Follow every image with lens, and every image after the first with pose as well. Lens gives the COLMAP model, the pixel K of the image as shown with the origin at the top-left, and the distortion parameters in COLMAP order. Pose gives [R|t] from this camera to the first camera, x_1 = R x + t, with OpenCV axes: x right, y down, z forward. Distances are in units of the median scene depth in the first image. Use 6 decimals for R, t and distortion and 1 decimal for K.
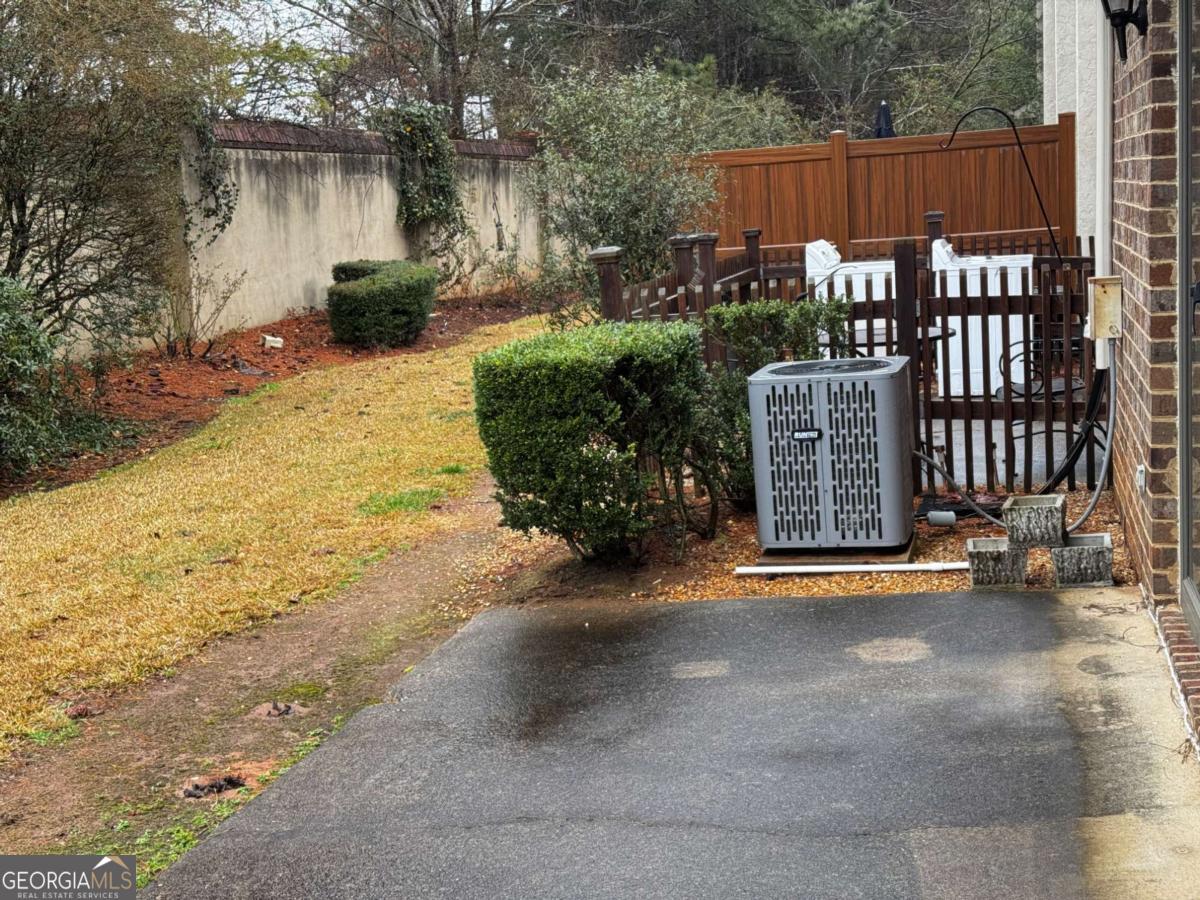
lens RADIAL K [[1677.1, 0, 601.1], [0, 1677.1, 453.6], [0, 0, 1]] dist [0.166392, 0.000000]
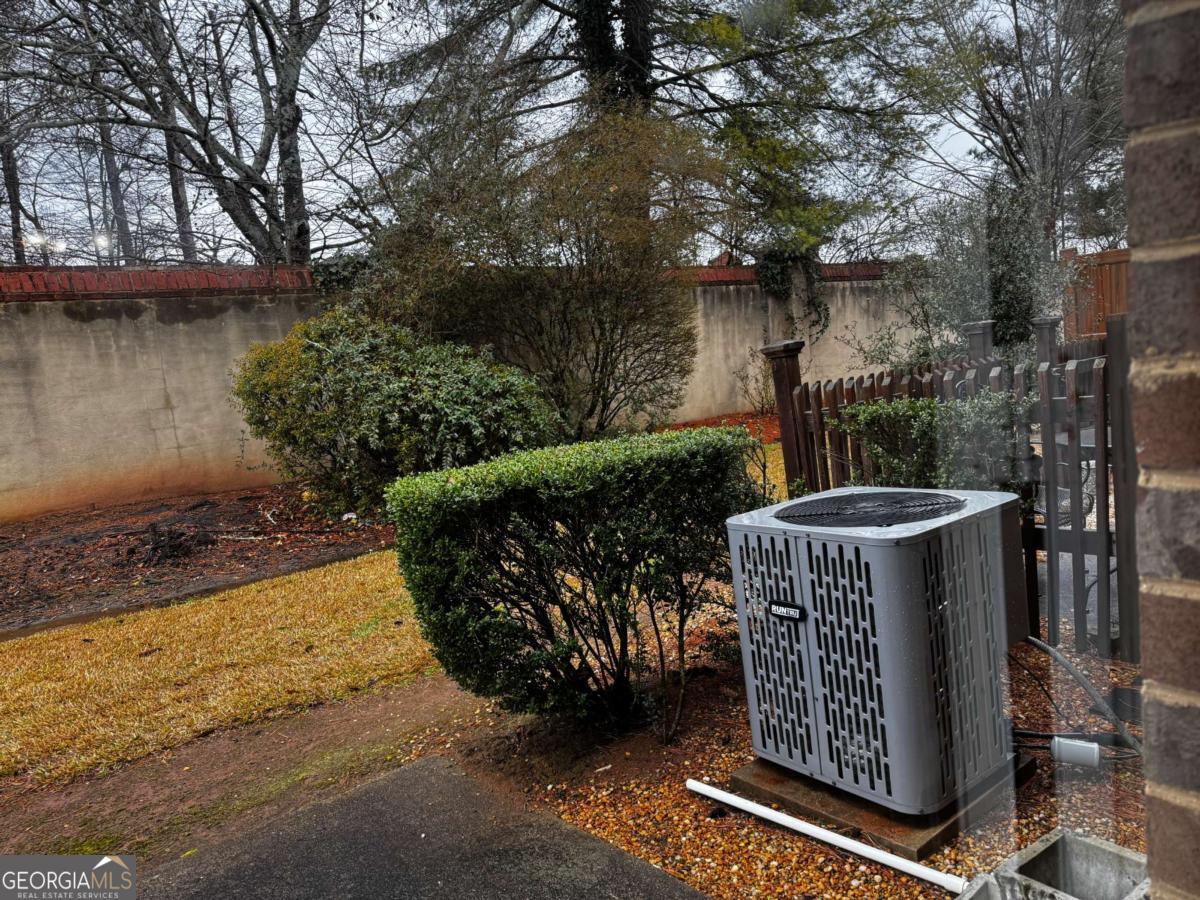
lens RADIAL K [[852.4, 0, 600.1], [0, 852.4, 446.0], [0, 0, 1]] dist [0.040546, -0.005544]
pose [[0.792958, 0.036105, -0.608206, 0.270219], [-0.036843, 0.999257, 0.011284, -0.079122], [0.608162, 0.013461, 0.793699, 0.676964]]
